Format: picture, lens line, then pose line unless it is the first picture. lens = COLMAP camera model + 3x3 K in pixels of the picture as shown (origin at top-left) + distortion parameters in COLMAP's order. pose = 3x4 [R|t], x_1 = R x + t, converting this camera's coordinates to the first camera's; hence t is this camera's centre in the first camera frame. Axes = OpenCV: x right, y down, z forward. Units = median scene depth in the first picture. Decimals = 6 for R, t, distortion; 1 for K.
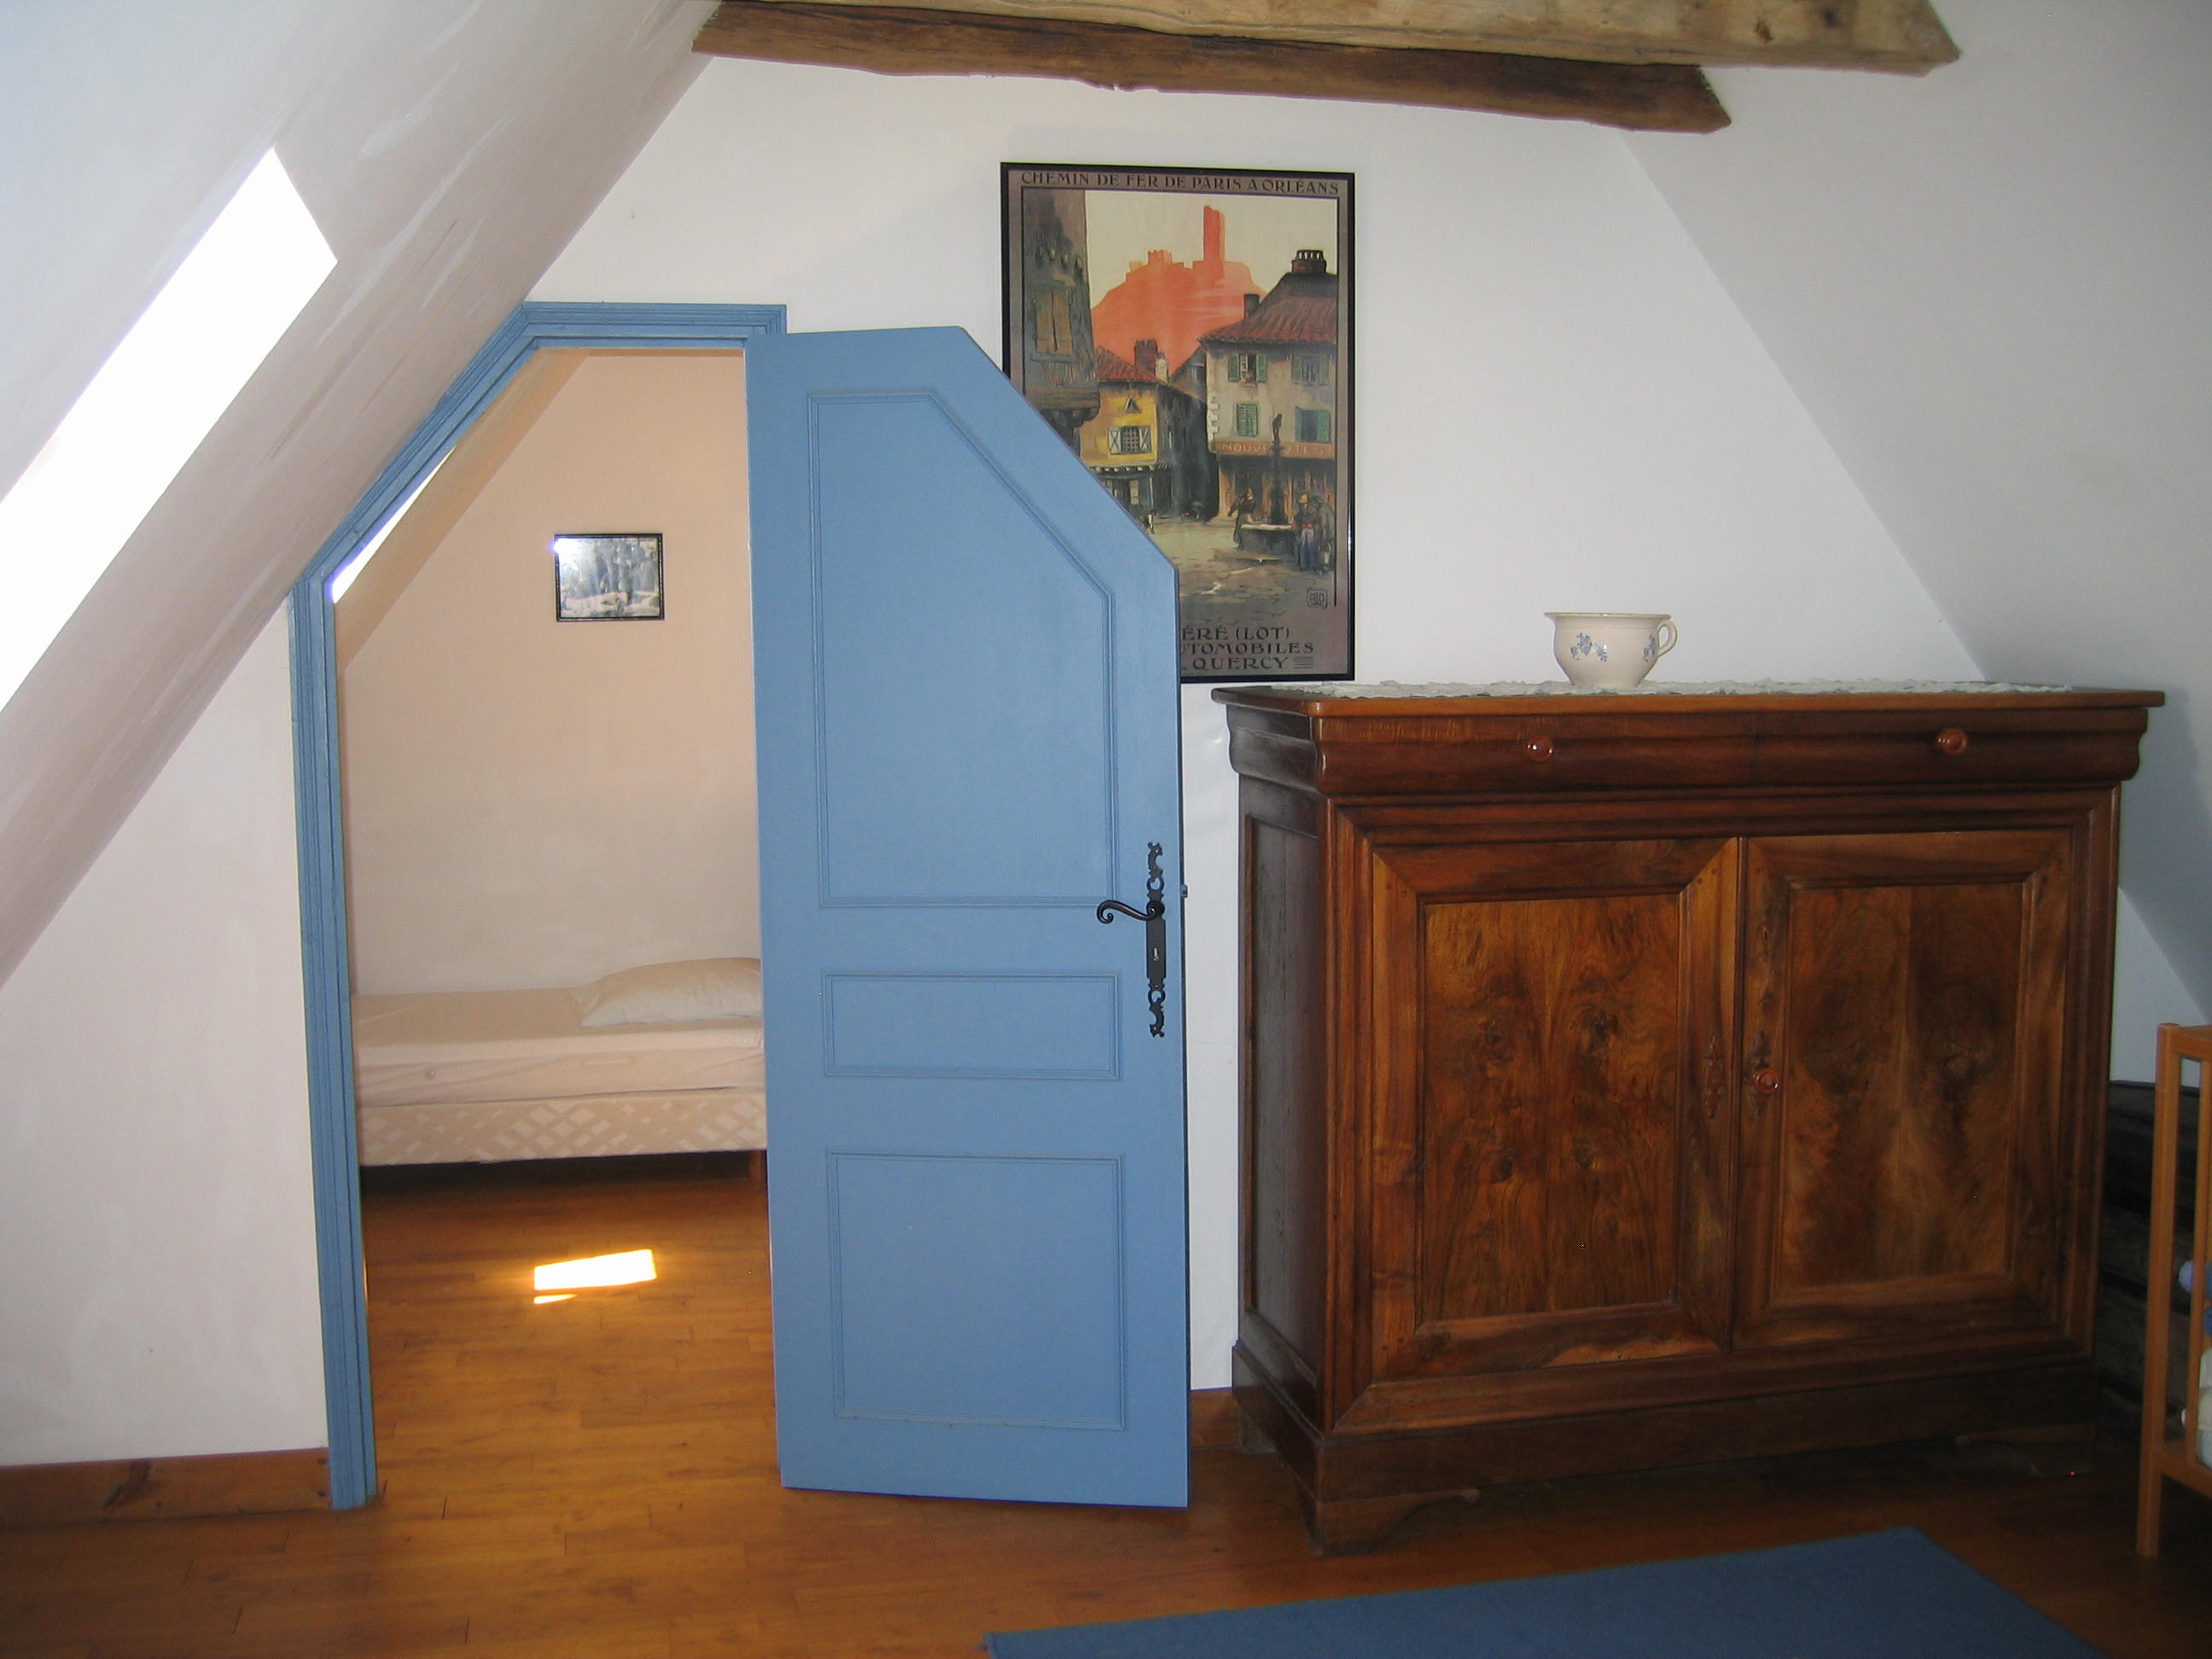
lens RADIAL K [[2290.8, 0, 1086.1], [0, 2290.8, 838.4], [0, 0, 1]] dist [-0.120900, 0.108155]
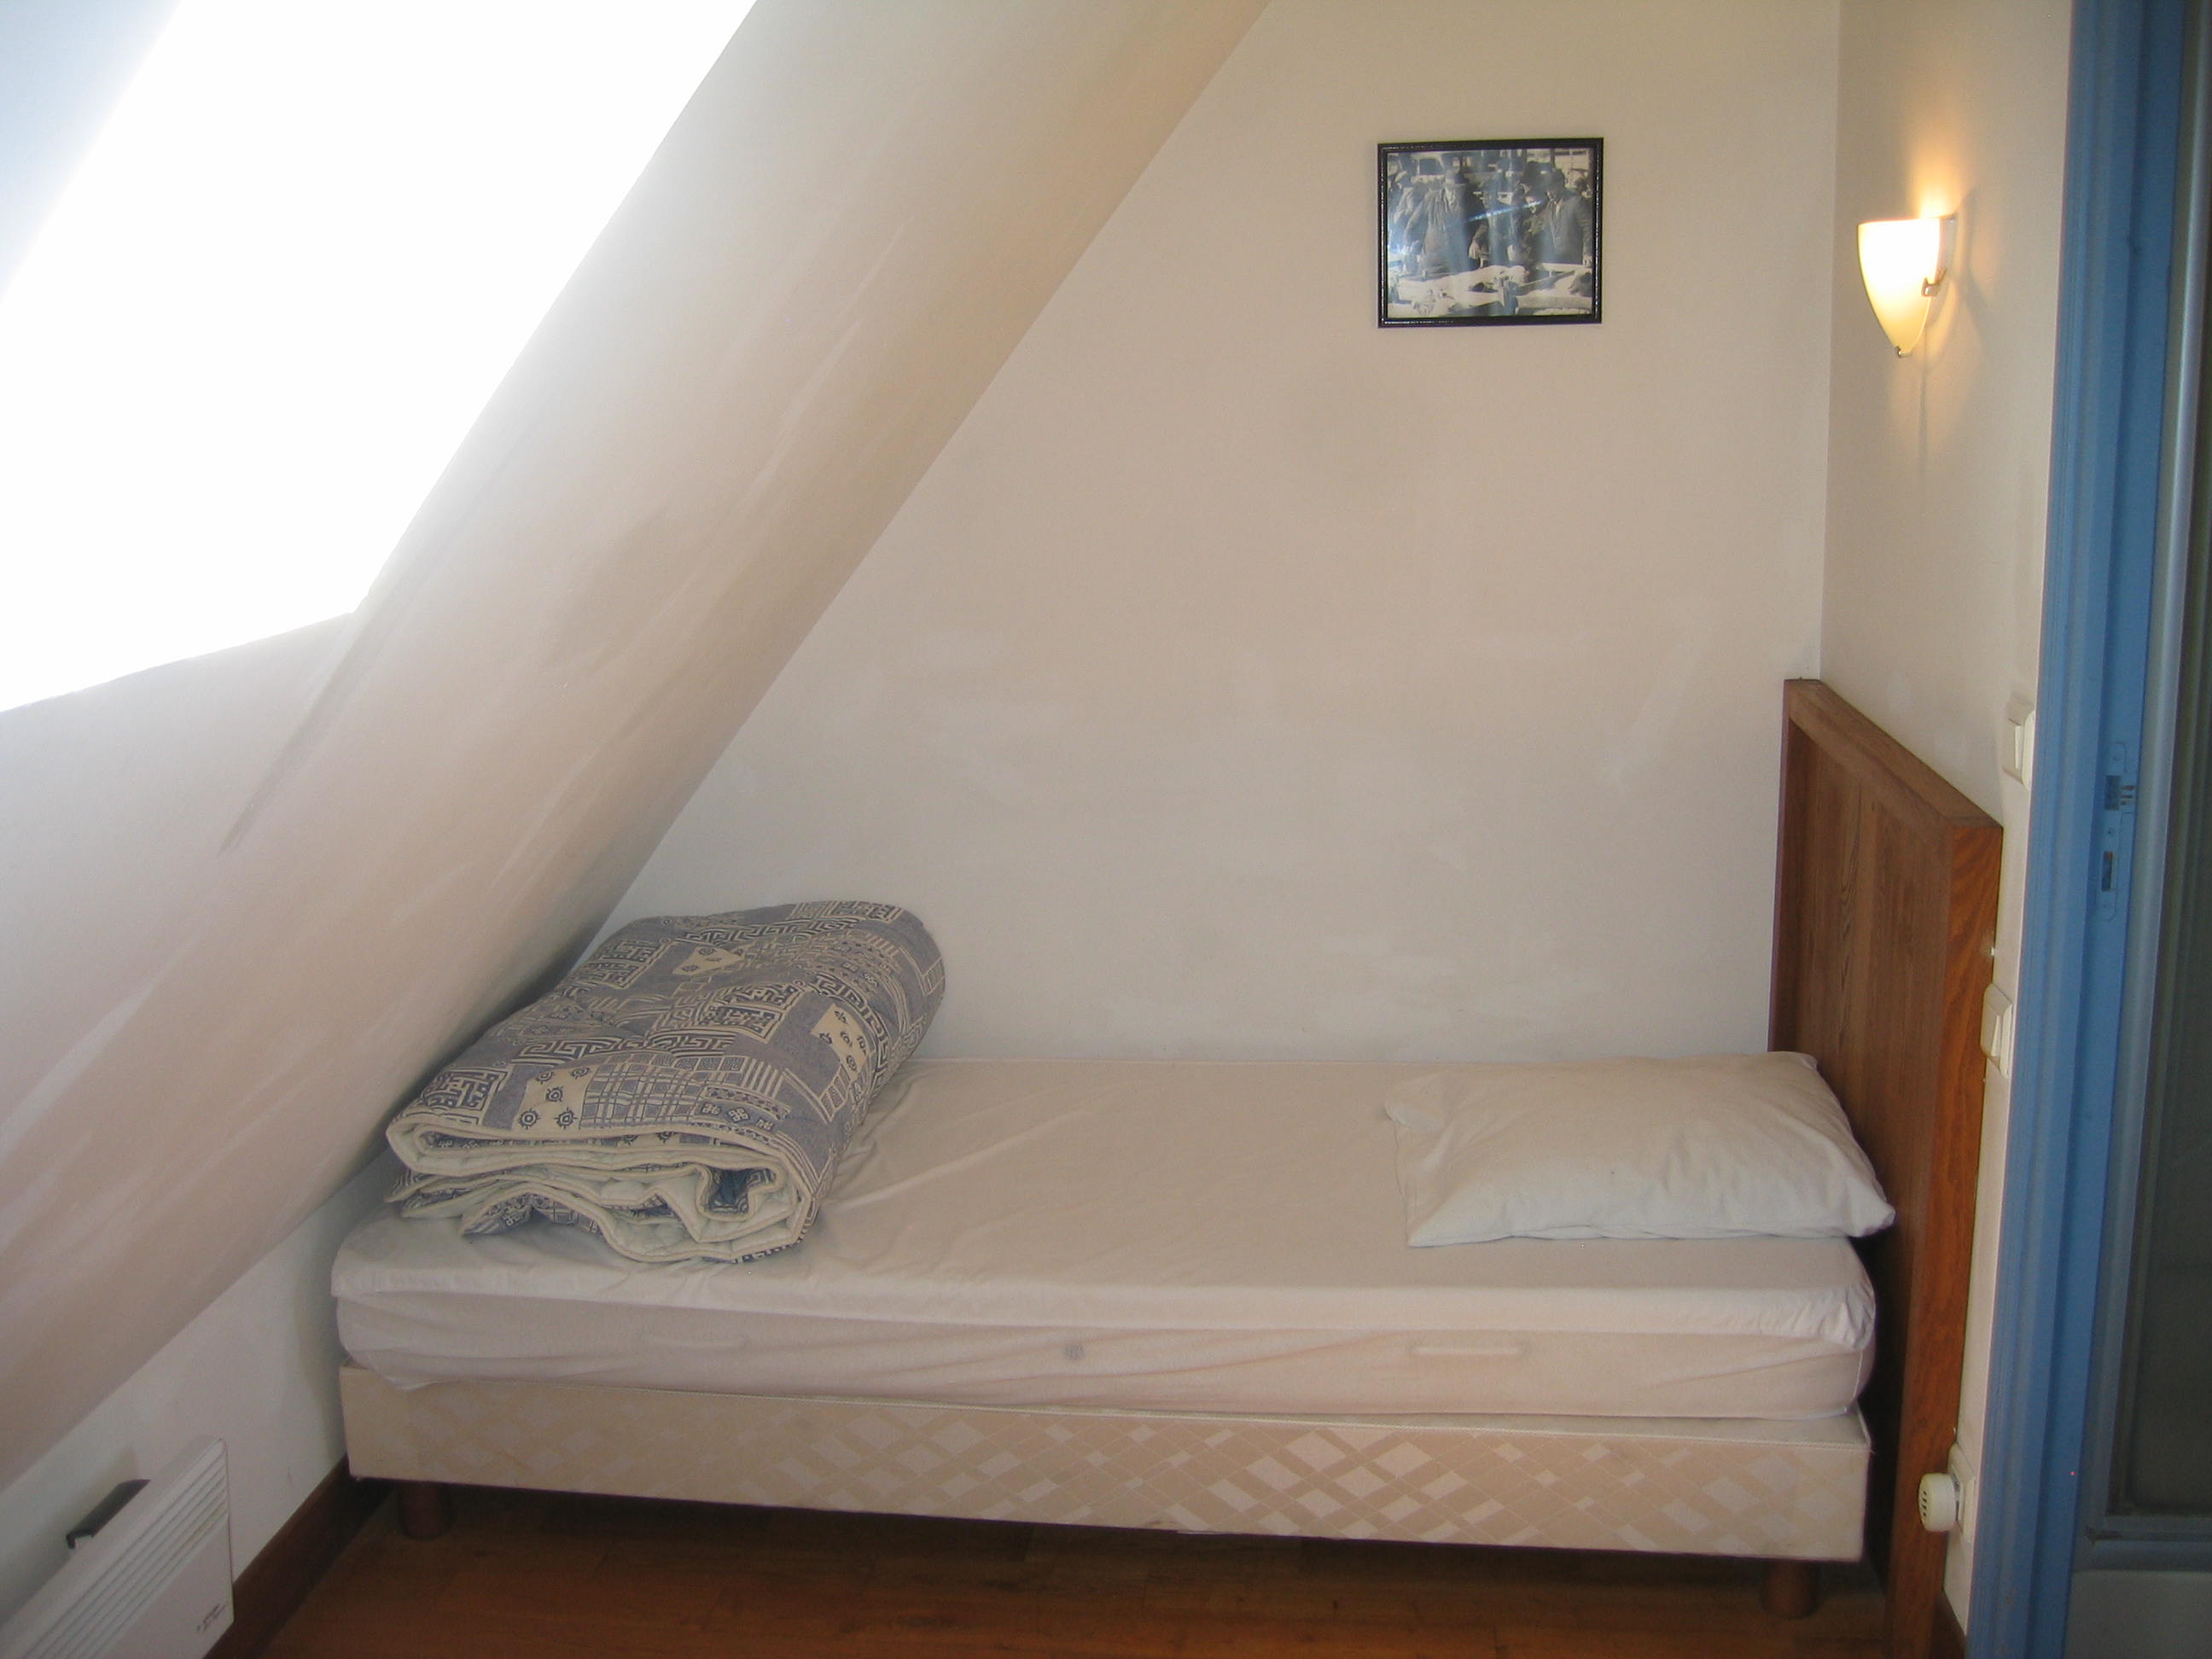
lens RADIAL K [[2290.8, 0, 1086.1], [0, 2290.8, 838.4], [0, 0, 1]] dist [-0.120900, 0.108155]
pose [[0.942029, 0.058121, -0.330461, -0.125169], [-0.016721, 0.991791, 0.126771, -0.047905], [0.335116, -0.113896, 0.935267, 0.514401]]
